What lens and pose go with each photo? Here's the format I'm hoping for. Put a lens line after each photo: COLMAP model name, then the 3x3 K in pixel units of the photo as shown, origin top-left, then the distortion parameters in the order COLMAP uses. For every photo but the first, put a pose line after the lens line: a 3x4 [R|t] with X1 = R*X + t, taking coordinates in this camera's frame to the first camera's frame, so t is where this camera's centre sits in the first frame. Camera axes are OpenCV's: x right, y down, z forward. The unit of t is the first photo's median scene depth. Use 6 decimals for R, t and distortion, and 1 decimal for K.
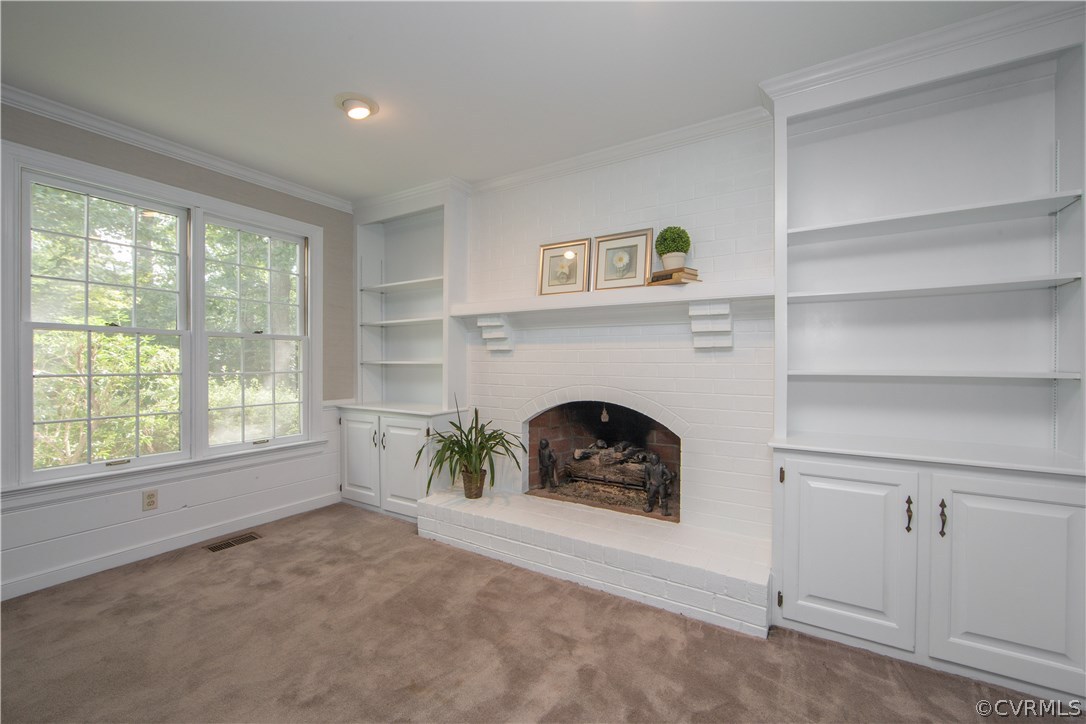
lens RADIAL K [[435.9, 0, 543.0], [0, 435.9, 362.0], [0, 0, 1]] dist [-0.000735, -0.000134]
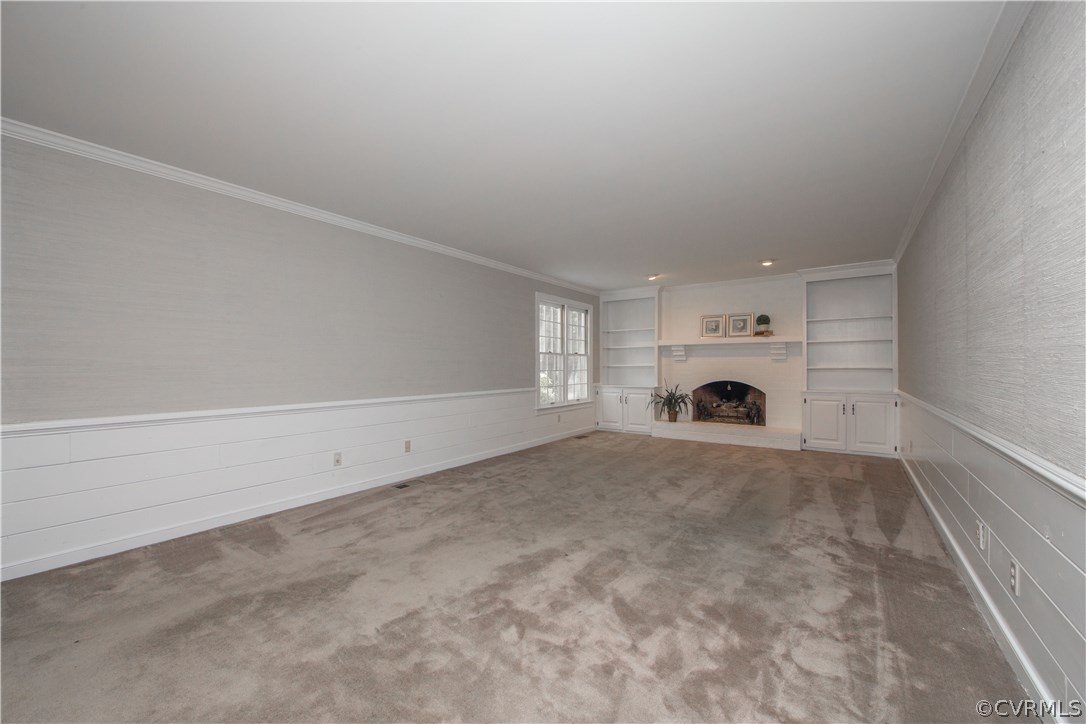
lens RADIAL K [[435.9, 0, 543.0], [0, 435.9, 362.0], [0, 0, 1]] dist [-0.000735, -0.000134]
pose [[0.998752, -0.006073, -0.049567, -0.770974], [0.005624, 0.999942, -0.009195, 0.000638], [0.049620, 0.008904, 0.998728, -1.456828]]
